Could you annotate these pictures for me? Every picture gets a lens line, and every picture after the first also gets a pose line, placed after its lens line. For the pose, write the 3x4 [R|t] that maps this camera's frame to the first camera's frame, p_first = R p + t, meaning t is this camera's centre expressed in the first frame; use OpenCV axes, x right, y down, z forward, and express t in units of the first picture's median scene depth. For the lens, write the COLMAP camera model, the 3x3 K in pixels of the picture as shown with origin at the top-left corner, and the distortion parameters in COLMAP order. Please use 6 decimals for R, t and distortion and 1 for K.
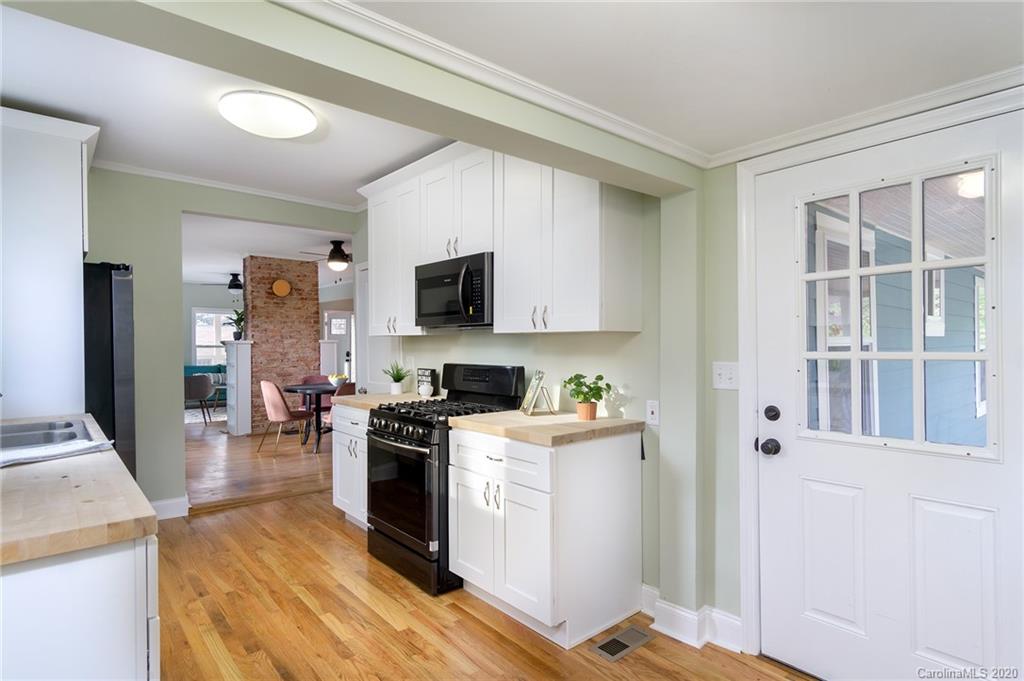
lens RADIAL K [[539.9, 0, 518.4], [0, 539.9, 344.4], [0, 0, 1]] dist [0.000146, -0.002214]
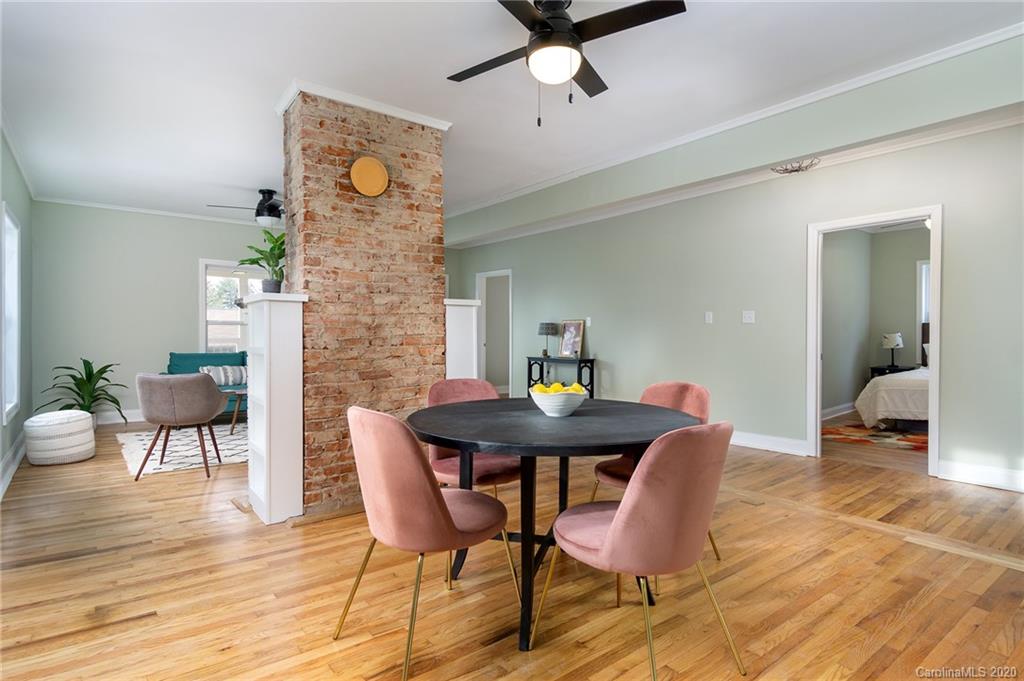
lens RADIAL K [[539.9, 0, 512.4], [0, 539.9, 340.6], [0, 0, 1]] dist [0.000146, -0.002214]
pose [[0.998281, 0.007563, -0.058122, -0.294560], [-0.006865, 0.999902, 0.012196, 0.021855], [0.058208, -0.011776, 0.998235, 0.564289]]
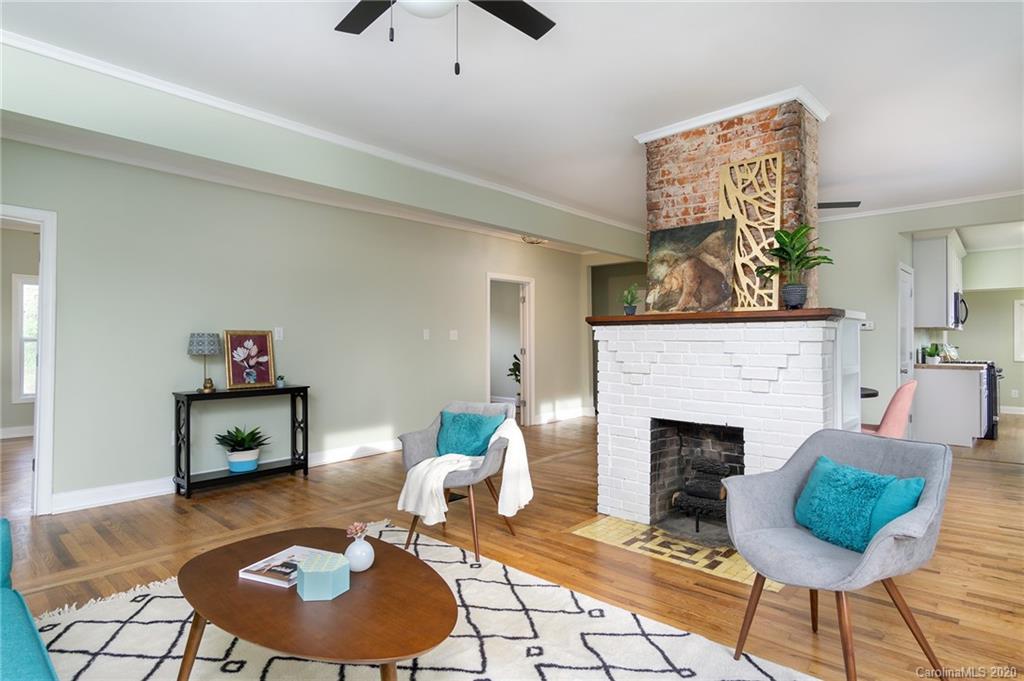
lens RADIAL K [[539.9, 0, 517.0], [0, 539.9, 341.5], [0, 0, 1]] dist [0.000146, -0.002214]
pose [[-0.106241, 0.015358, 0.994222, -0.857367], [0.009597, 0.999850, -0.014419, 0.021398], [-0.994294, 0.008010, -0.106372, 1.226424]]
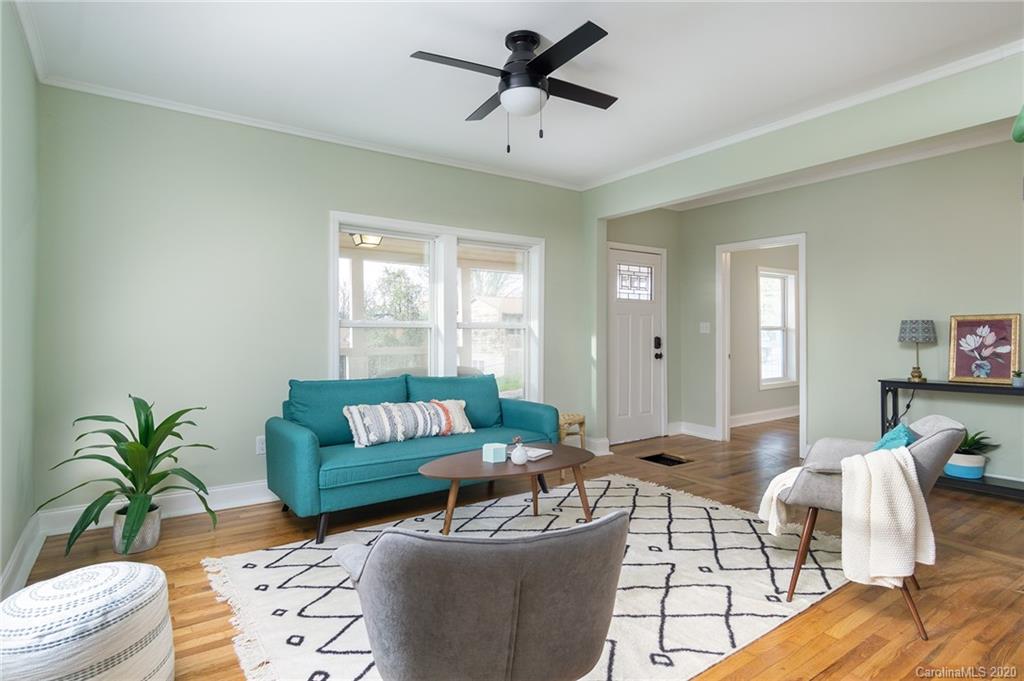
lens RADIAL K [[539.9, 0, 513.5], [0, 539.9, 331.8], [0, 0, 1]] dist [0.000146, -0.002214]
pose [[0.995244, 0.000401, -0.097411, -0.627003], [-0.001192, 0.999967, -0.008065, 0.018142], [0.097405, 0.008142, 0.995212, 0.921642]]
